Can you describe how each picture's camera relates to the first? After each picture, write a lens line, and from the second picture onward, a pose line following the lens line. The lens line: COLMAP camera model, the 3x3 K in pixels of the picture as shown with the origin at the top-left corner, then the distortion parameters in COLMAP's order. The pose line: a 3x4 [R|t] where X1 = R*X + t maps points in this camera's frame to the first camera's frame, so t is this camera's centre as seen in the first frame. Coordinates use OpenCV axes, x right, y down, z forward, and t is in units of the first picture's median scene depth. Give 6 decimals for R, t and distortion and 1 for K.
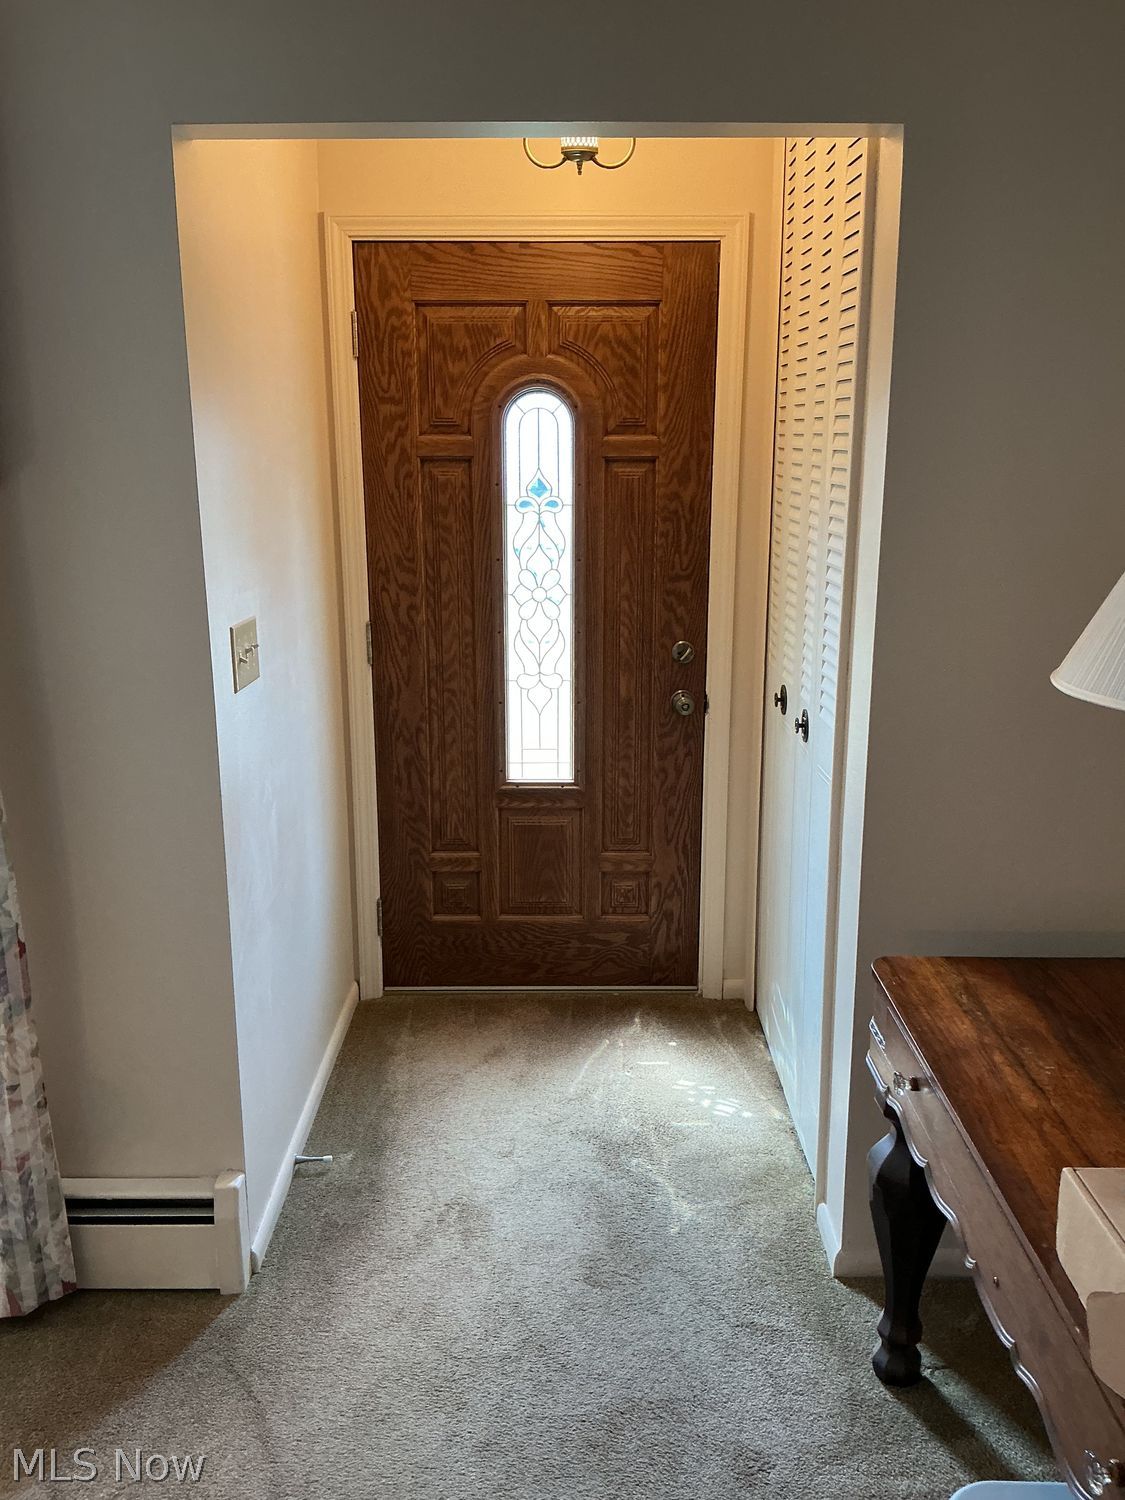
lens RADIAL K [[1253.4, 0, 531.1], [0, 1253.4, 760.0], [0, 0, 1]] dist [0.114132, -0.229519]
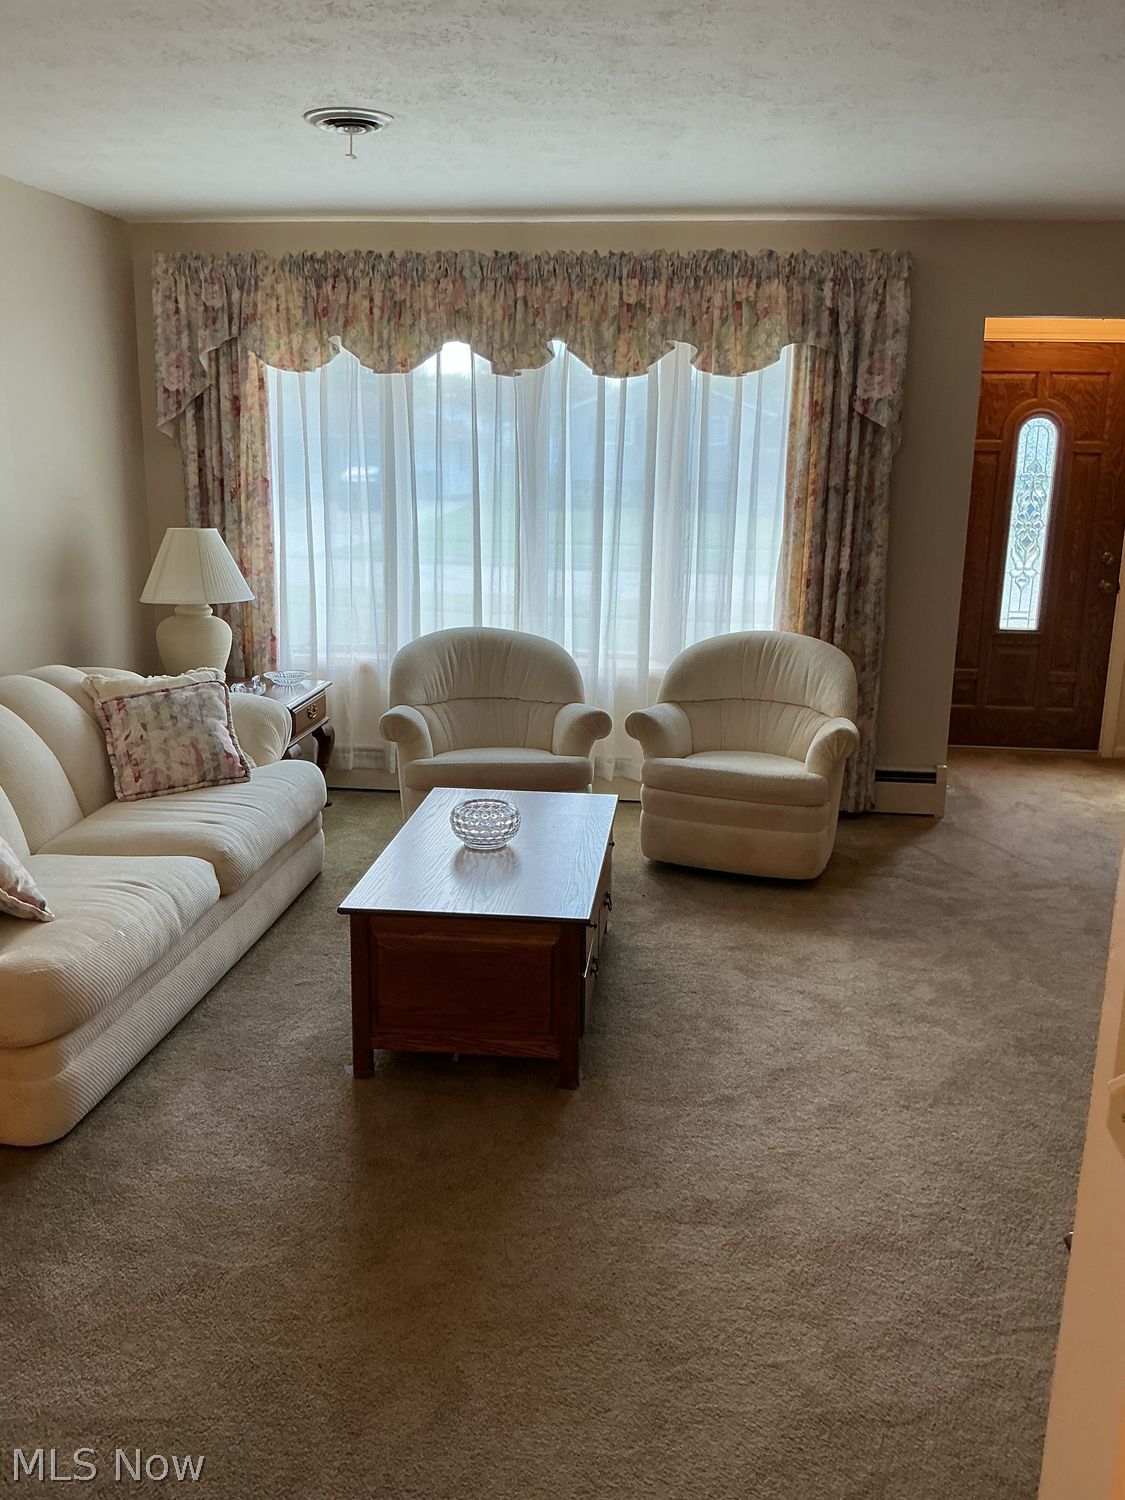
lens RADIAL K [[1253.4, 0, 559.1], [0, 1253.4, 741.6], [0, 0, 1]] dist [0.114132, -0.229519]
pose [[0.994434, 0.040210, -0.097387, -0.496587], [-0.041201, 0.999117, -0.008183, 0.235250], [0.096972, 0.012150, 0.995213, -0.943655]]
